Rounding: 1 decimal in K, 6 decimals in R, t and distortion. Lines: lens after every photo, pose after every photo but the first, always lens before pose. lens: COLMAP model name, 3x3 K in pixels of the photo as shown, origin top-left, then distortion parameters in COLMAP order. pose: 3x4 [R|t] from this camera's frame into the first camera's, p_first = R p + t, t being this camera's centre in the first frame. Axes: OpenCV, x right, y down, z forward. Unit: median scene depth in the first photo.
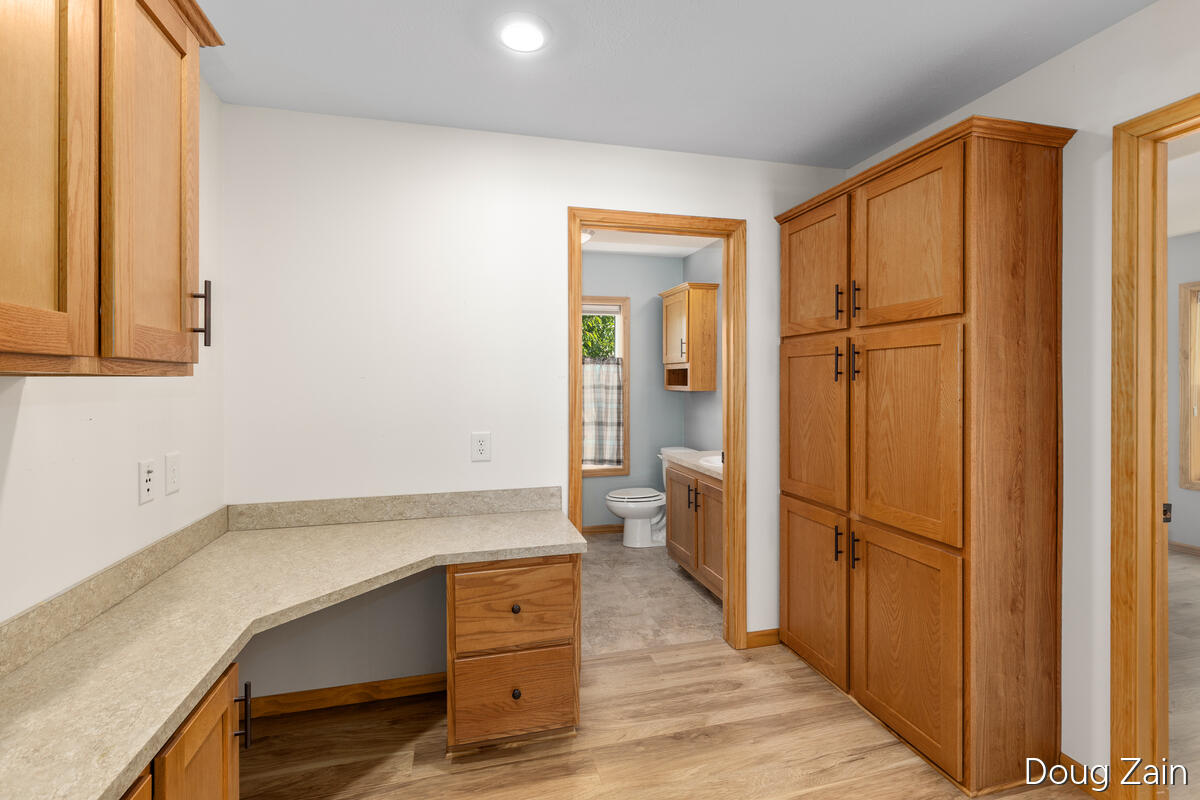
lens RADIAL K [[549.9, 0, 605.7], [0, 549.9, 379.1], [0, 0, 1]] dist [-0.001600, 0.001816]
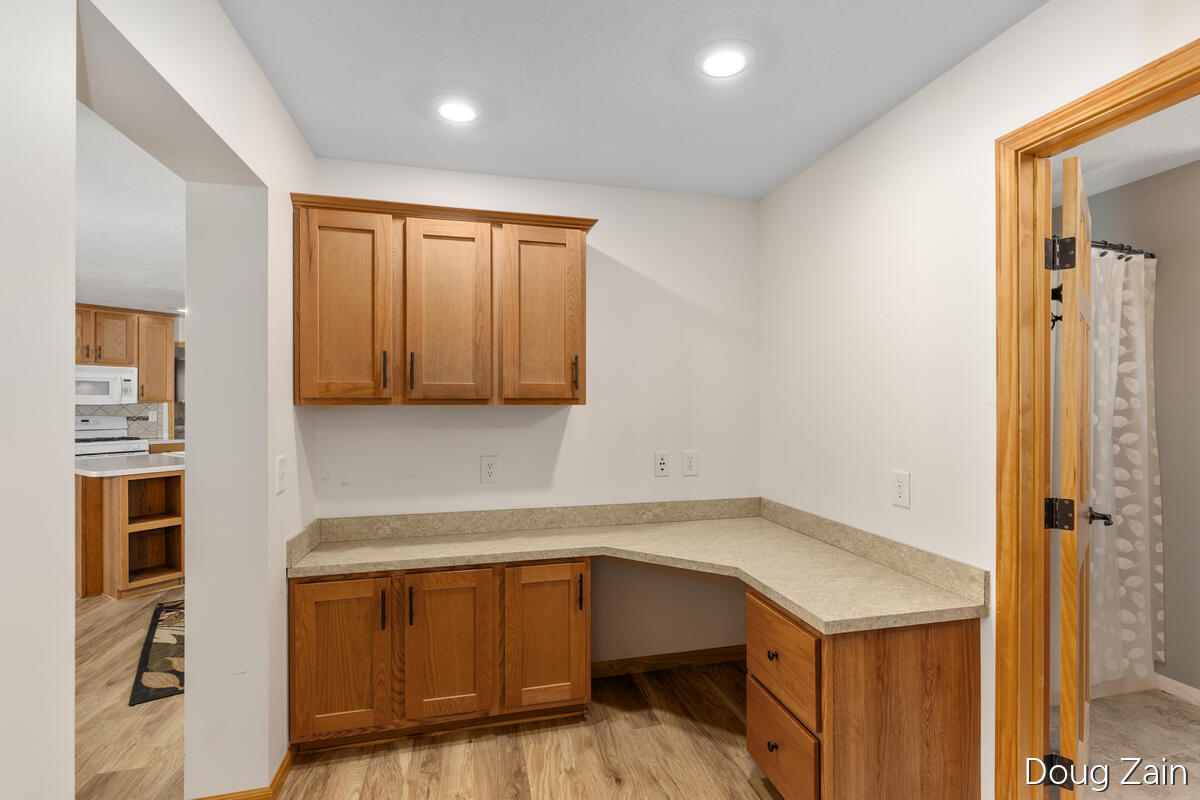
lens RADIAL K [[549.9, 0, 606.0], [0, 549.9, 405.5], [0, 0, 1]] dist [-0.001600, 0.001816]
pose [[-0.017046, 0.009355, -0.999811, 0.308939], [0.003300, 0.999951, 0.009300, -0.004576], [0.999849, -0.003141, -0.017076, 0.300252]]
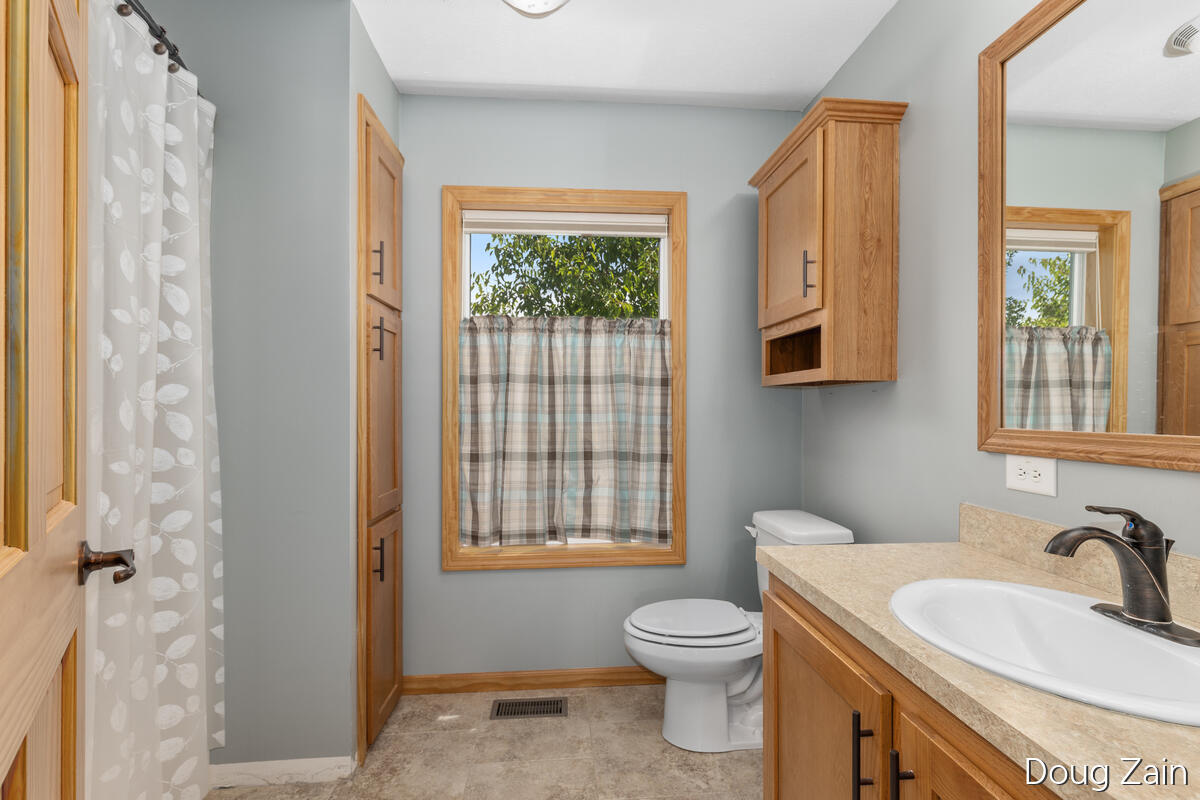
lens RADIAL K [[549.9, 0, 605.0], [0, 549.9, 403.8], [0, 0, 1]] dist [-0.001600, 0.001816]
pose [[0.985148, 0.004802, -0.171638, 0.058086], [-0.005046, 0.999987, -0.000985, 0.036660], [0.171631, 0.001837, 0.985160, 0.536287]]
